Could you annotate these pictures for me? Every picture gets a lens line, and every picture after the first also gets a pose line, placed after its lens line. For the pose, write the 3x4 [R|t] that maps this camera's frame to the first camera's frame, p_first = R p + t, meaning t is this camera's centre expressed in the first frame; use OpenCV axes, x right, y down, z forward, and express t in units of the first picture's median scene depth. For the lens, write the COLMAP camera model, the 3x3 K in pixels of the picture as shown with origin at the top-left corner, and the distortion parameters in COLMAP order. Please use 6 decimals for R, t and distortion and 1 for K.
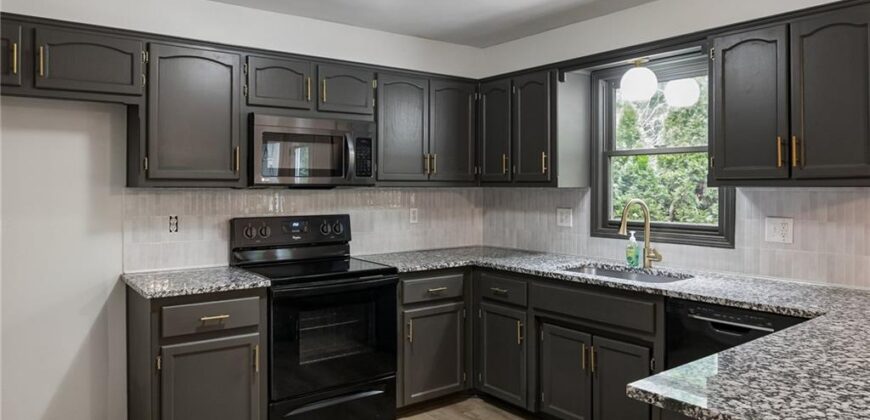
lens RADIAL K [[593.9, 0, 446.0], [0, 593.9, 191.8], [0, 0, 1]] dist [-0.014999, -0.000151]
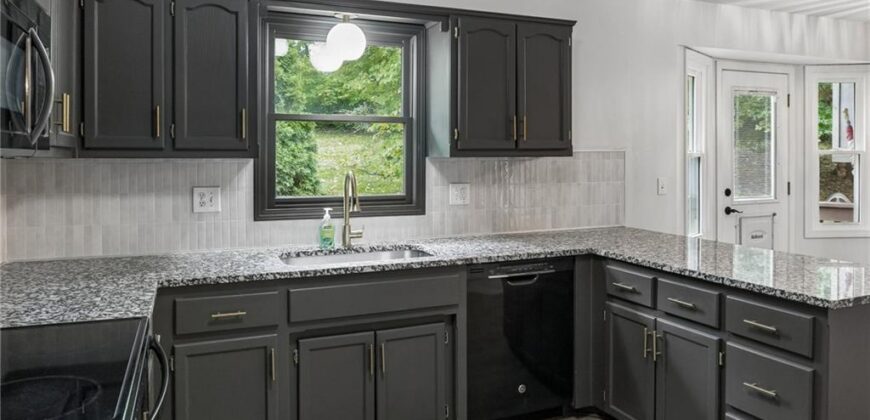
lens RADIAL K [[618.3, 0, 436.8], [0, 618.3, 163.5], [0, 0, 1]] dist [-0.008488, -0.000258]
pose [[0.242317, -0.013520, 0.970103, -0.571902], [0.008318, 0.999895, 0.011857, -0.009360], [-0.970162, 0.005196, 0.242404, 0.671464]]
